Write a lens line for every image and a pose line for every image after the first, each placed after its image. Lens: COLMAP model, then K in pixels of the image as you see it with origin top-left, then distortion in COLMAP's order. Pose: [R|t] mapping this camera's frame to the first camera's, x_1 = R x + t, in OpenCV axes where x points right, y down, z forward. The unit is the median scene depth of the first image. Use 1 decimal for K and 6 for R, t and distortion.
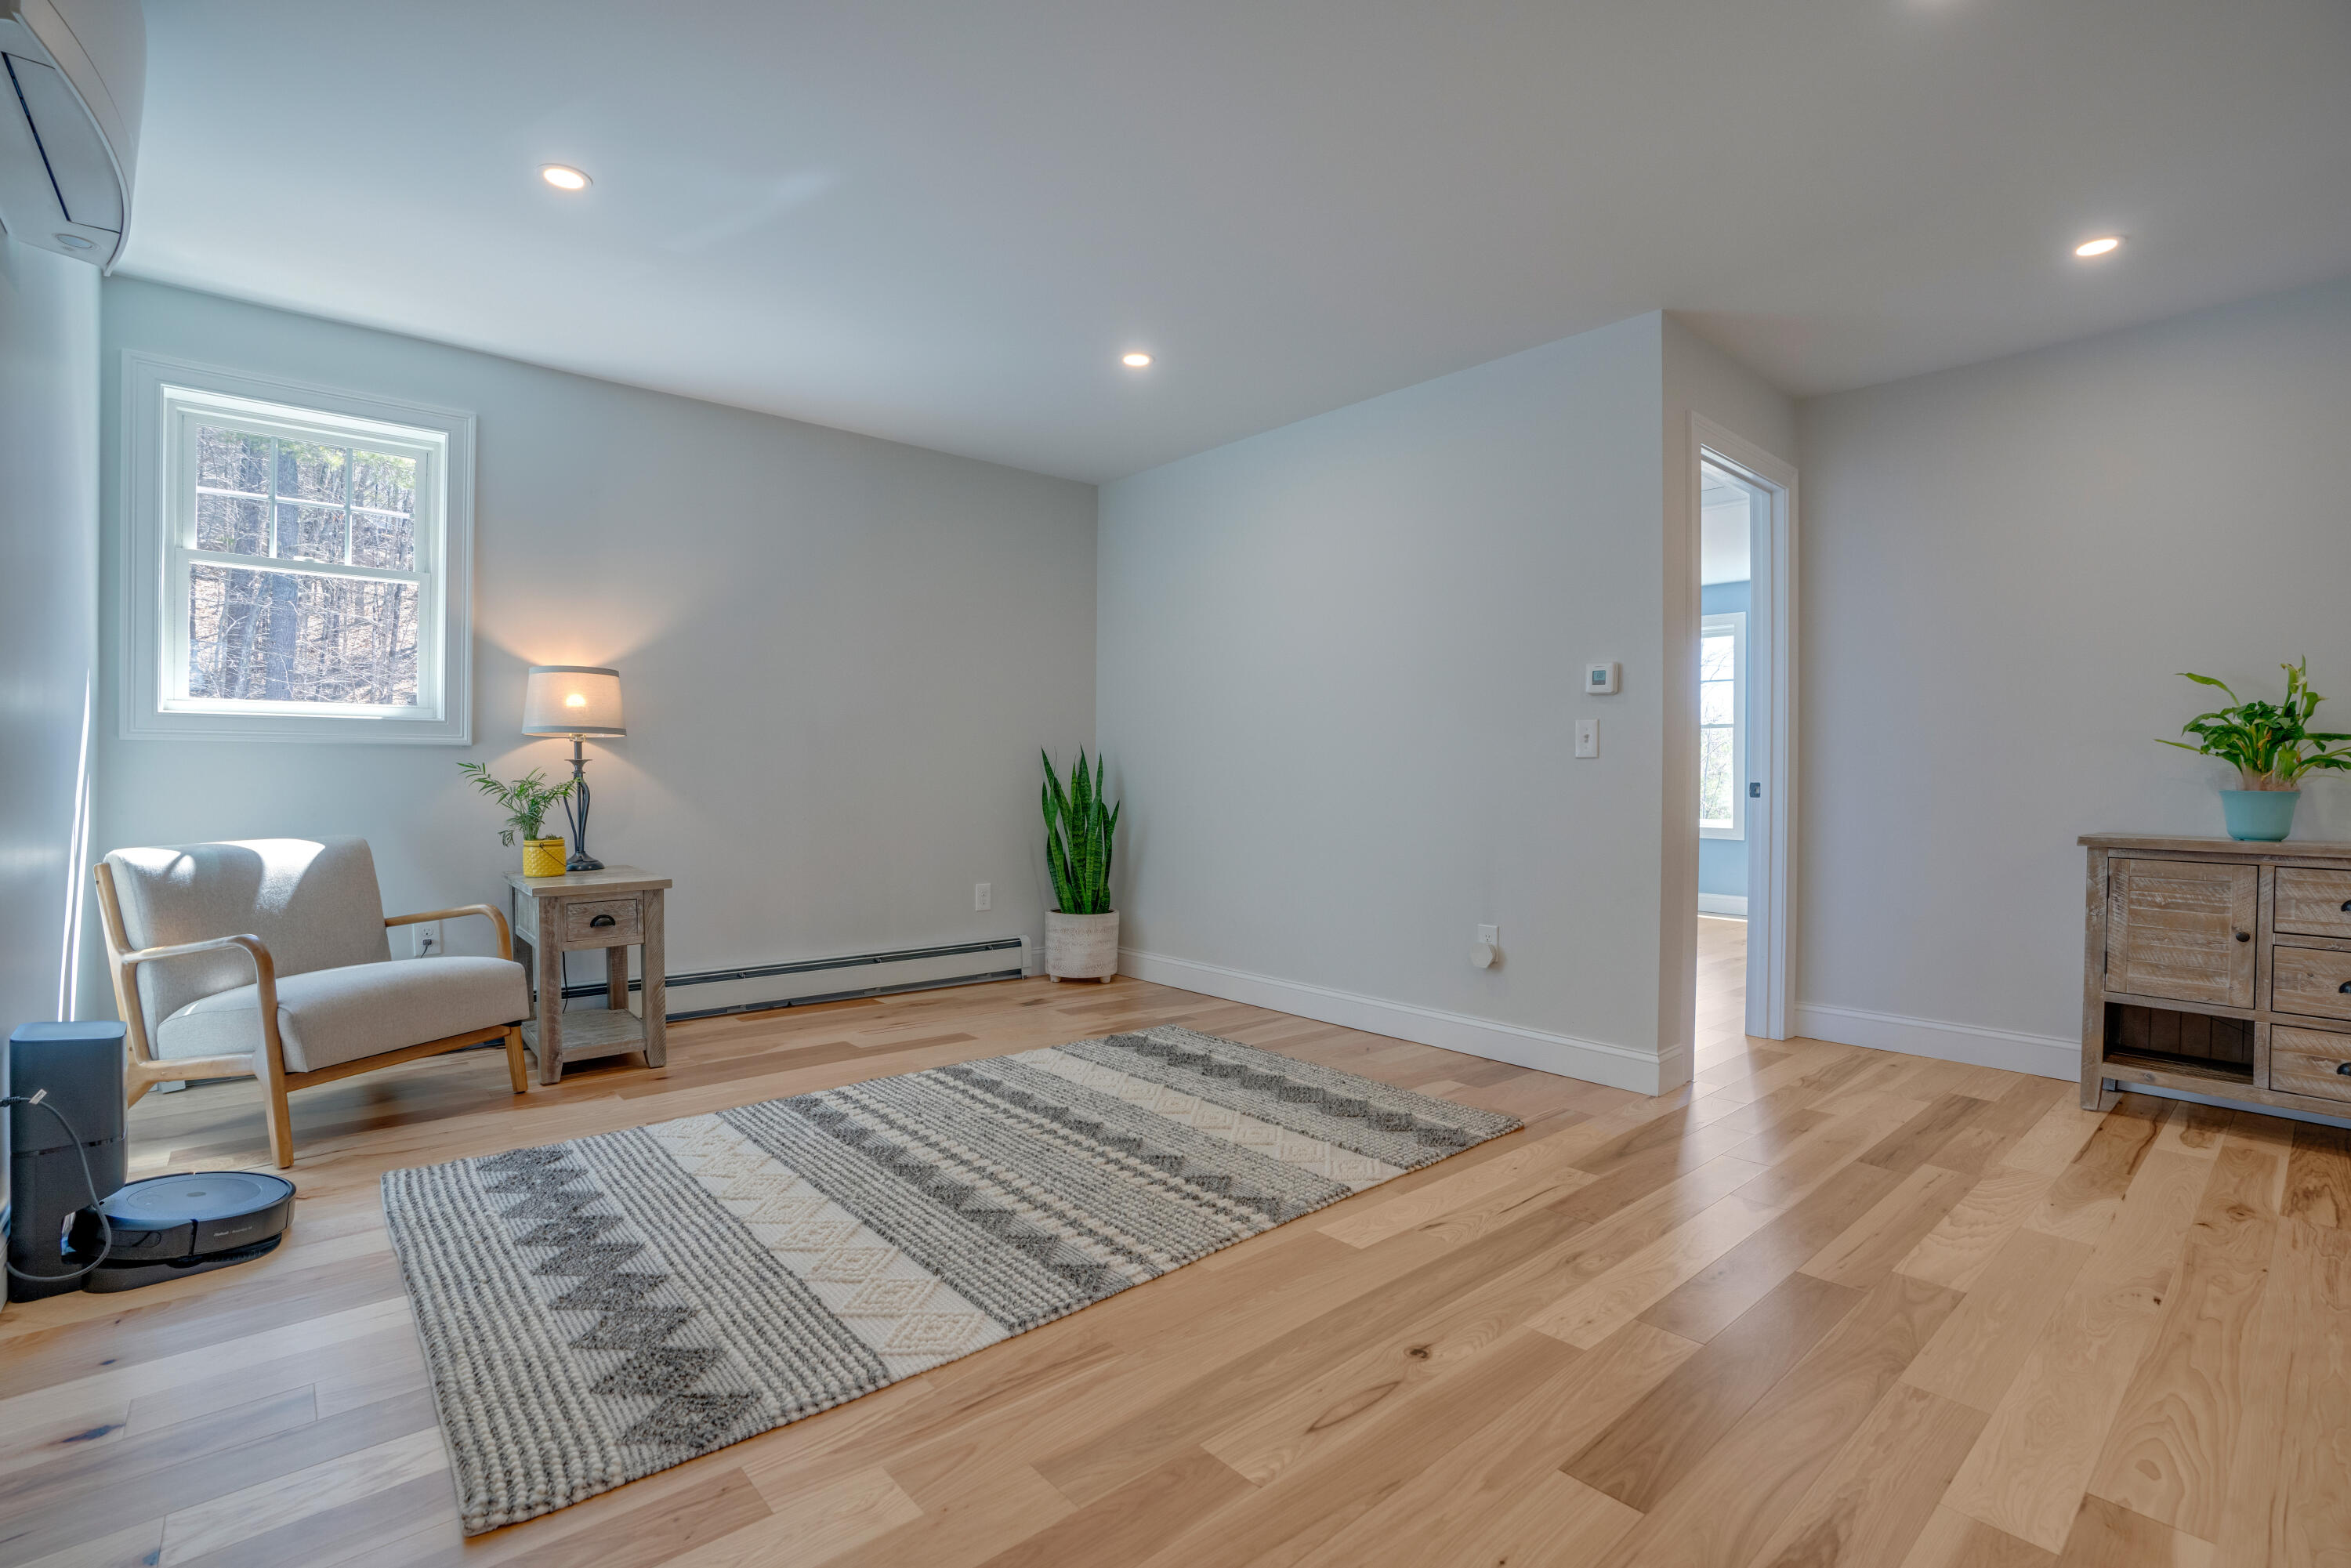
lens RADIAL K [[1081.9, 0, 1170.5], [0, 1081.9, 781.3], [0, 0, 1]] dist [-0.043680, 0.002284]
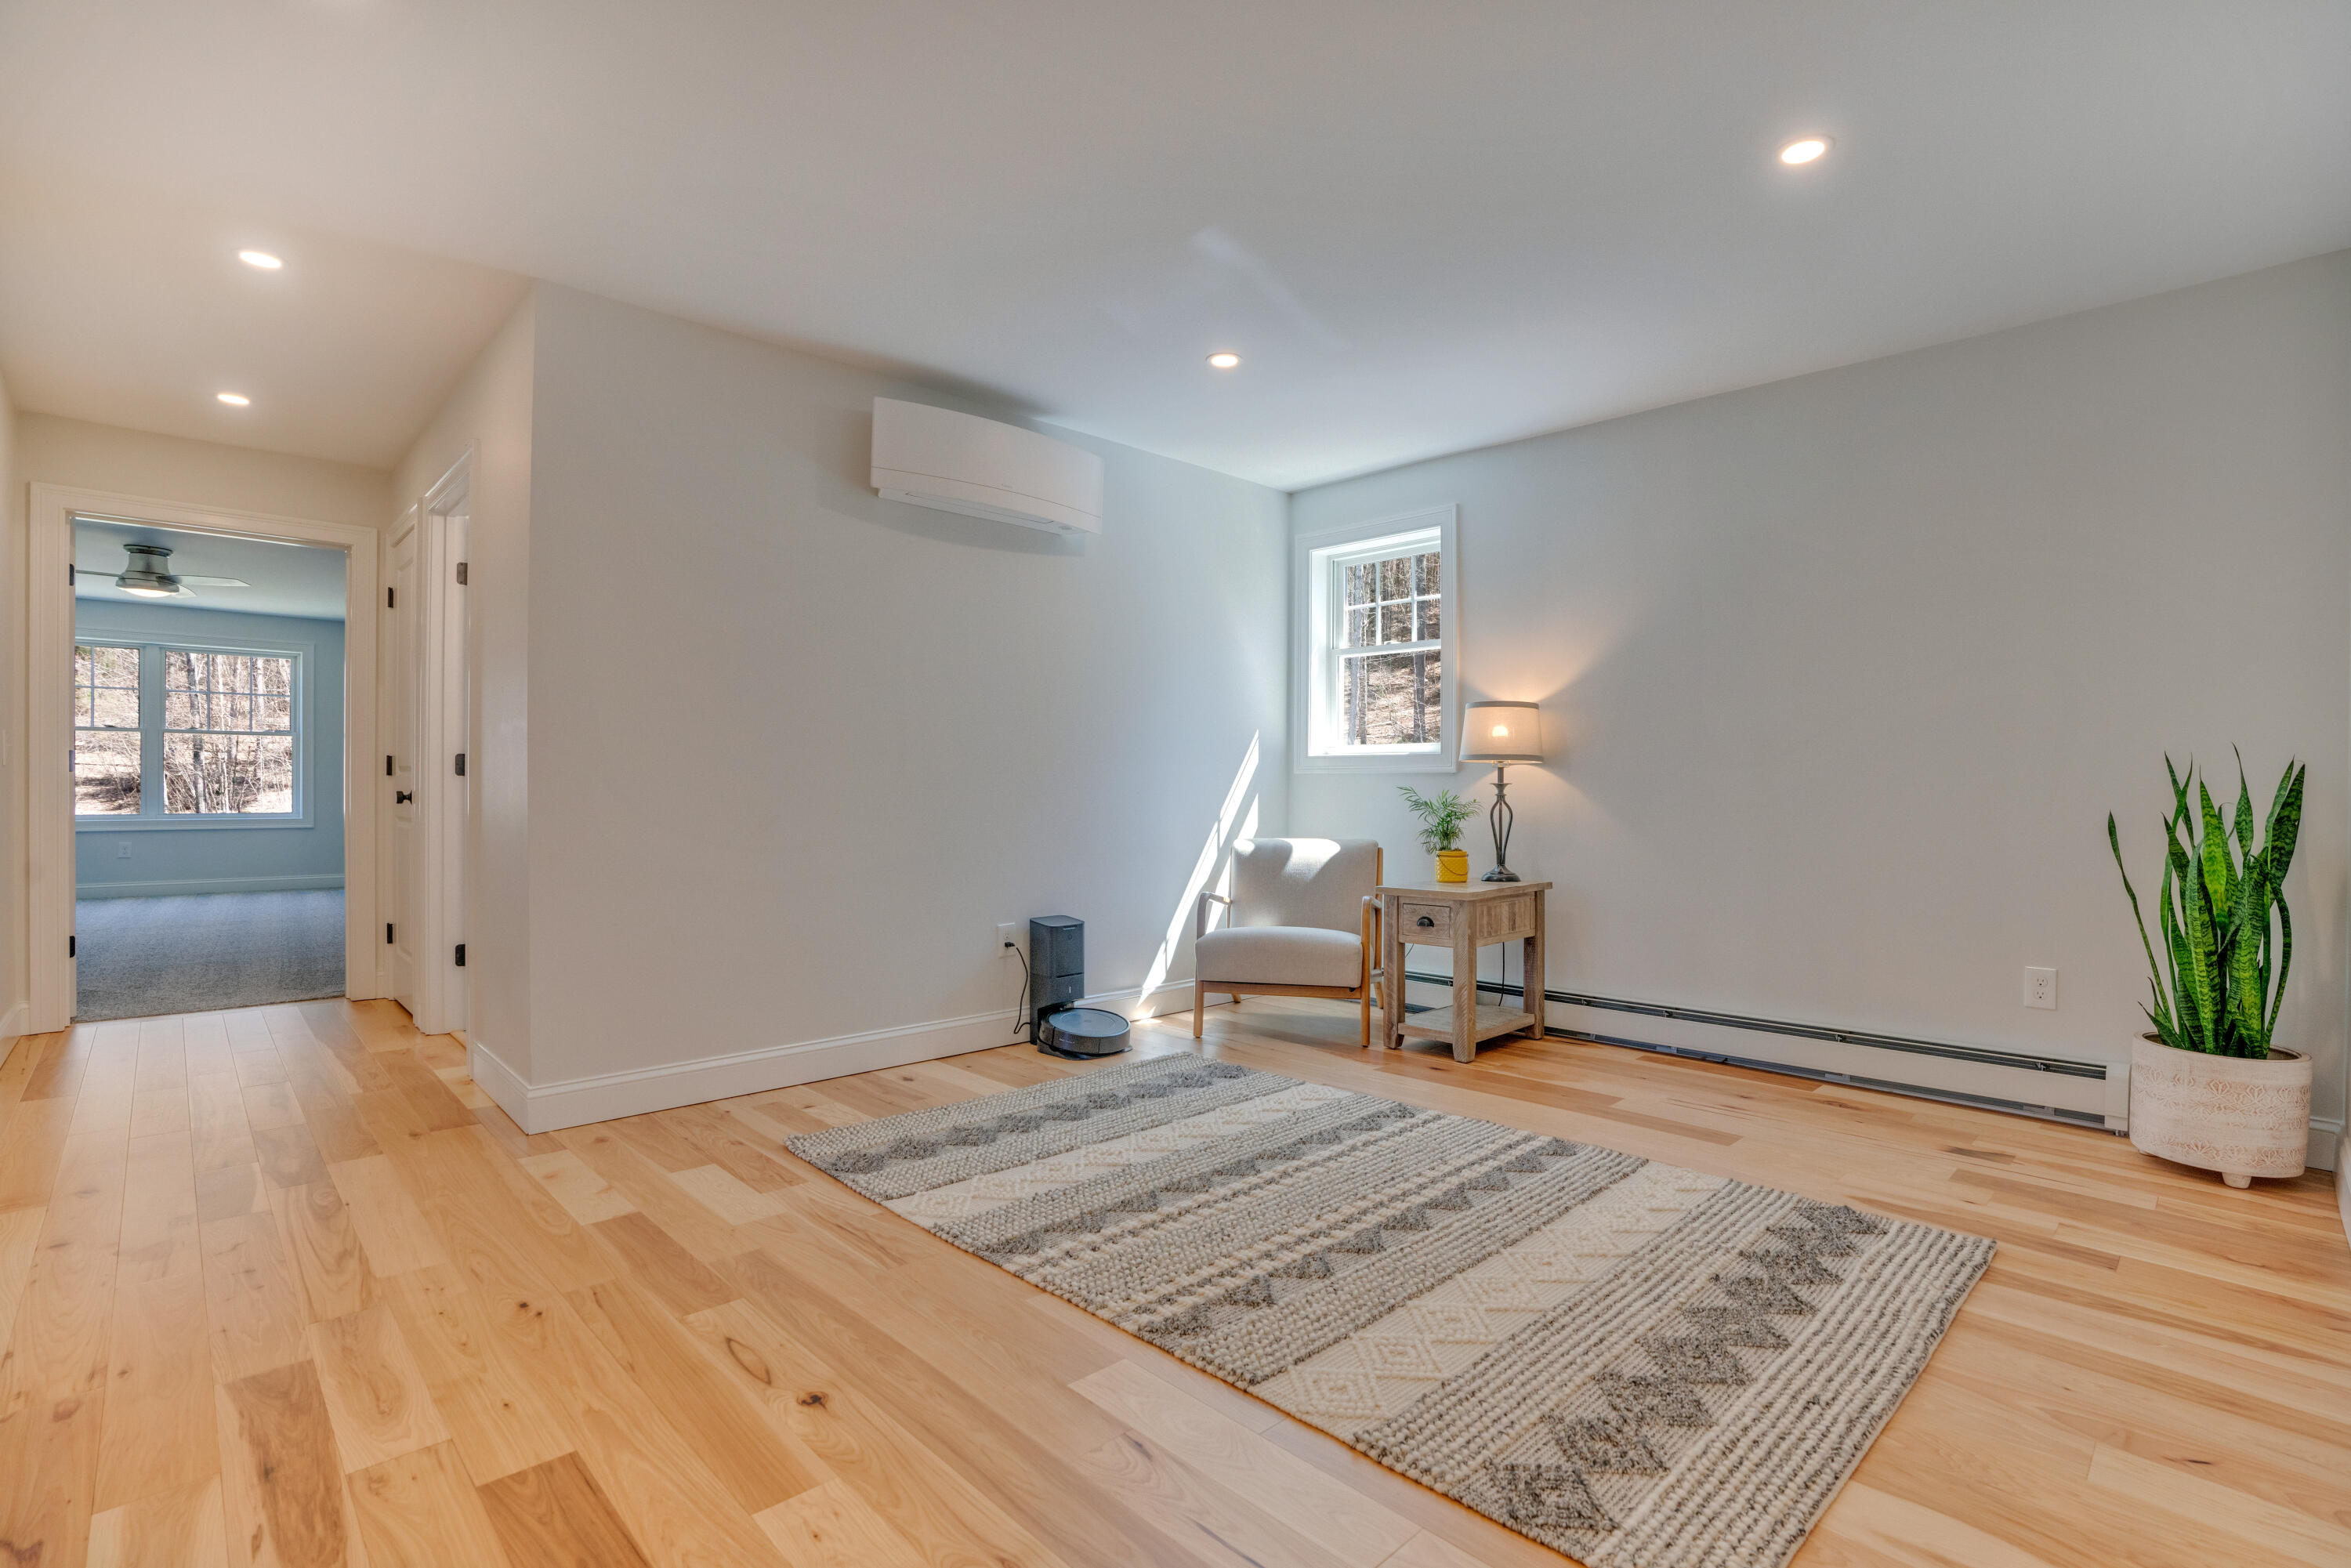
lens RADIAL K [[1081.9, 0, 1193.9], [0, 1081.9, 795.5], [0, 0, 1]] dist [-0.043680, 0.002284]
pose [[0.068082, -0.000520, -0.997680, 0.719968], [-0.011452, 0.999934, -0.001303, -0.003229], [0.997614, 0.011515, 0.068071, 0.761003]]
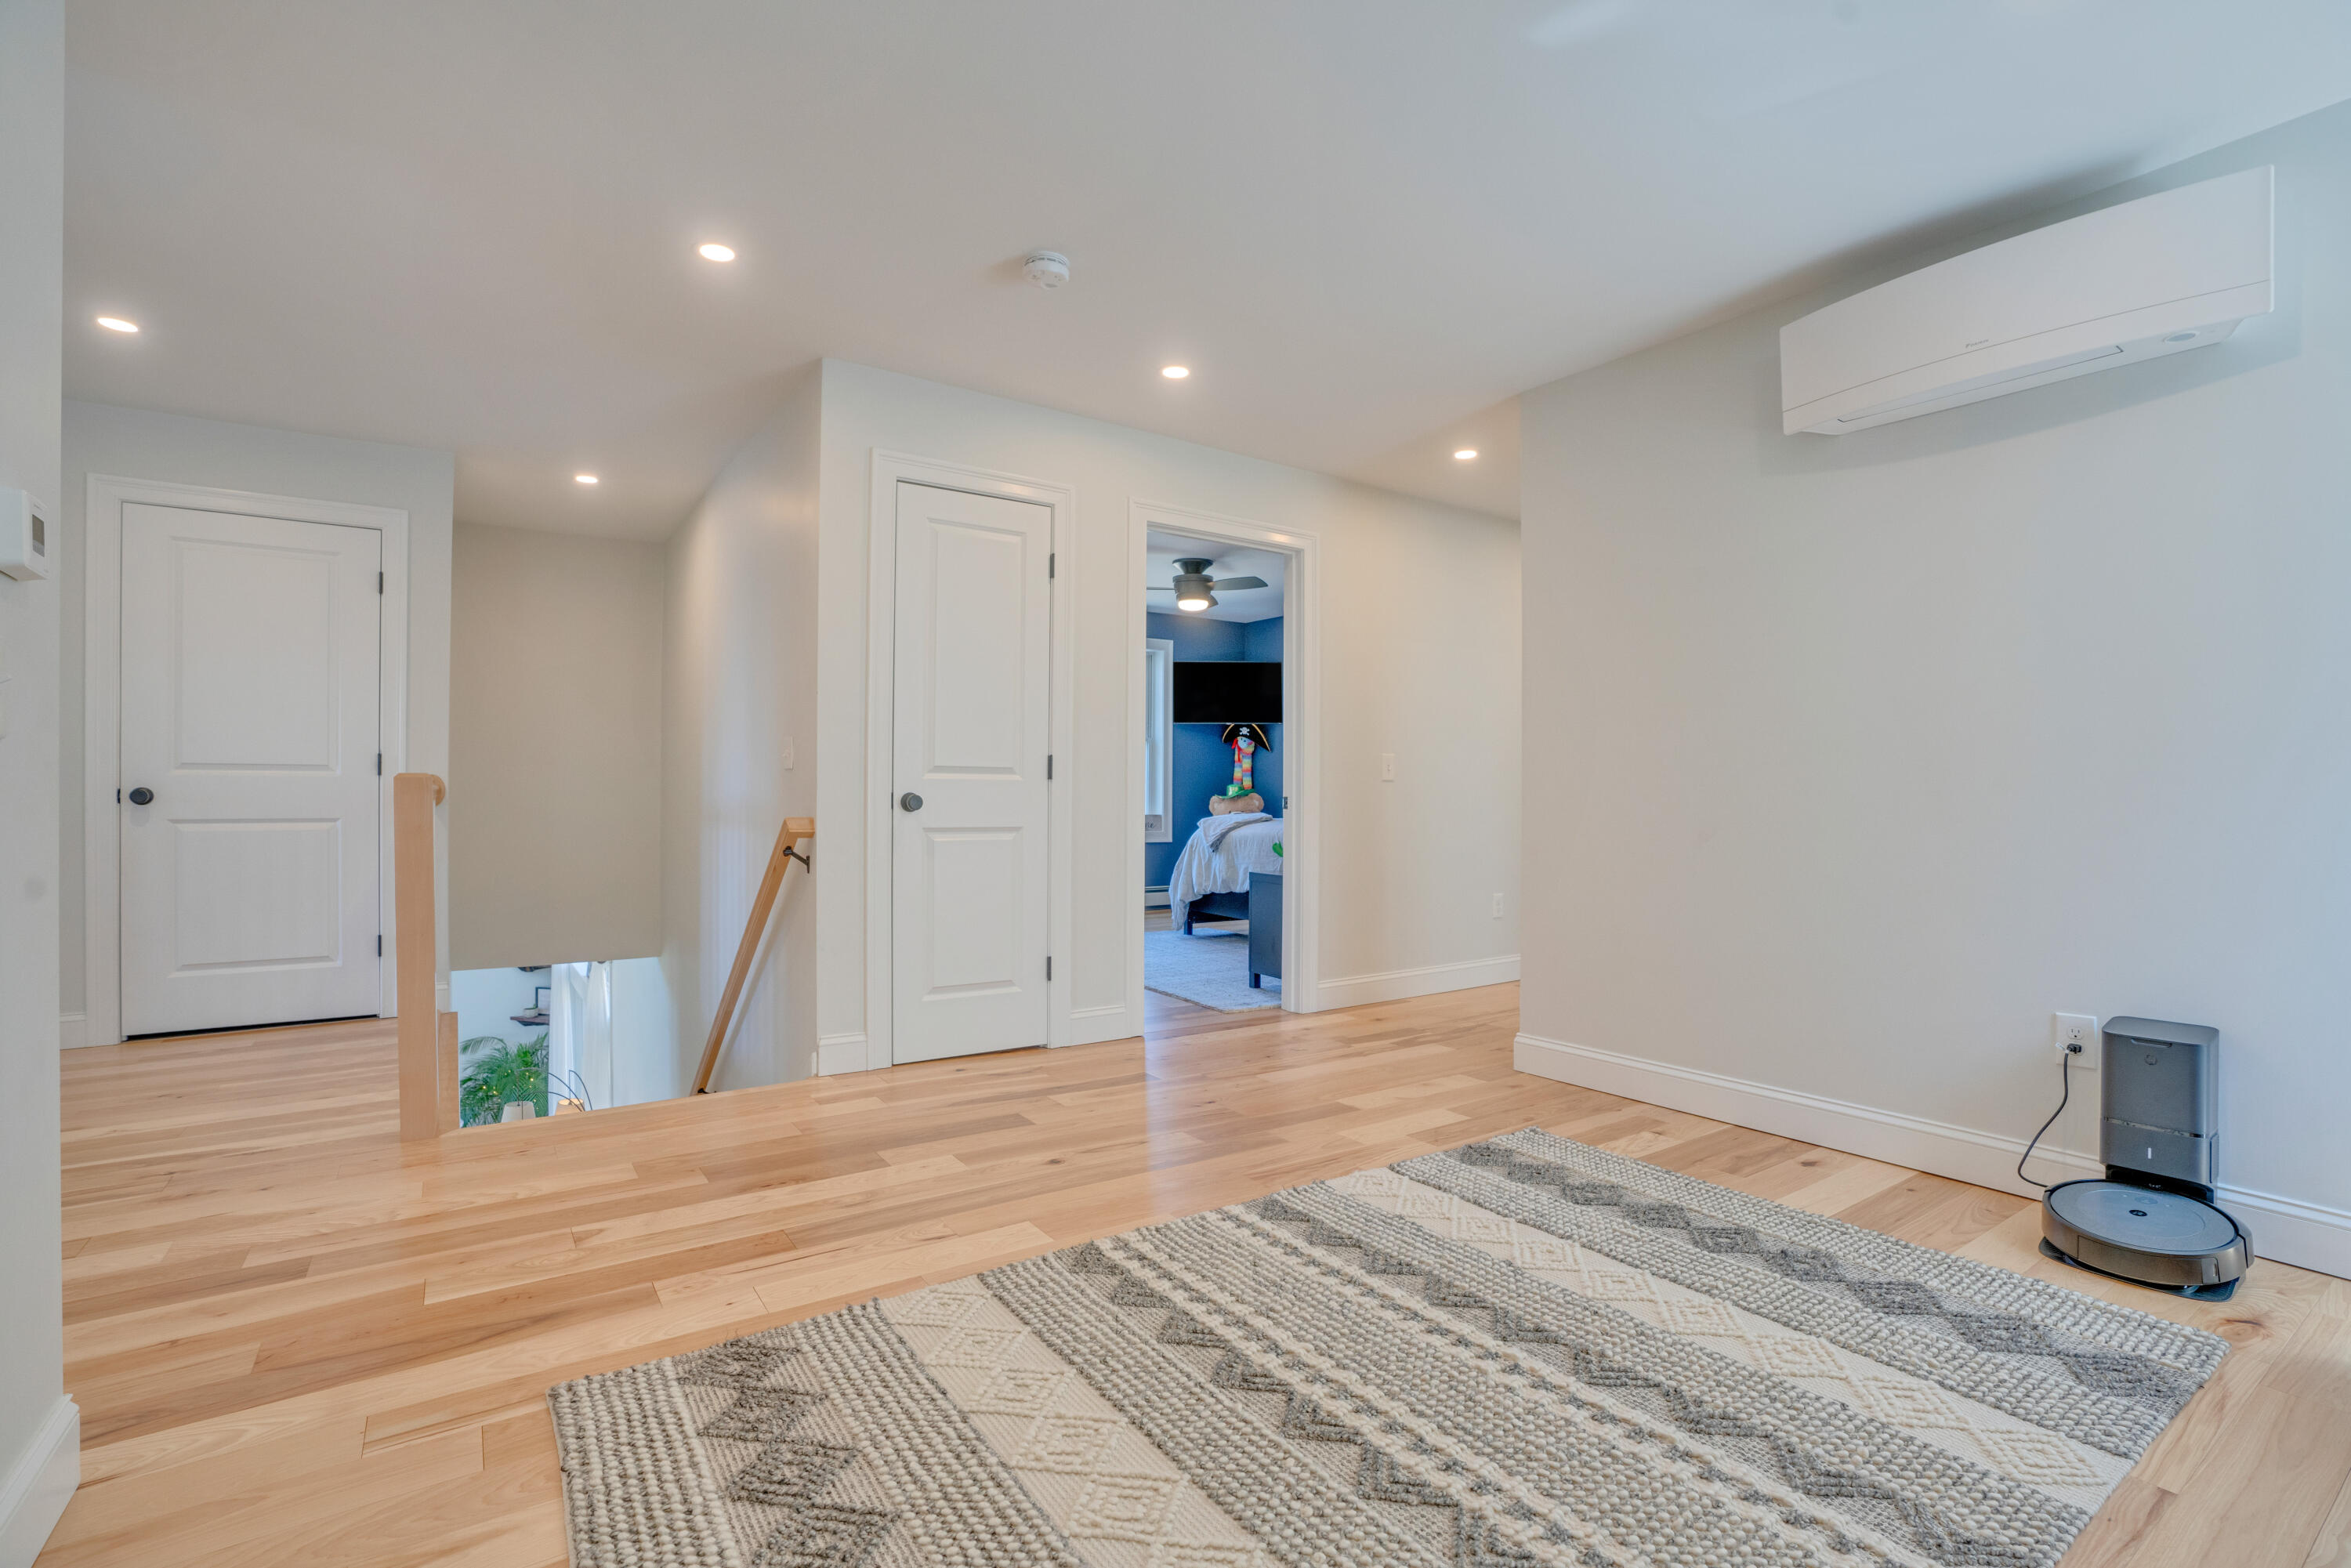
lens RADIAL K [[1081.9, 0, 1197.9], [0, 1081.9, 787.5], [0, 0, 1]] dist [-0.043680, 0.002284]
pose [[-0.995950, -0.015333, 0.088597, -0.063943], [-0.015160, 0.999882, 0.002618, -0.011977], [-0.088627, 0.001265, -0.996064, 1.532998]]
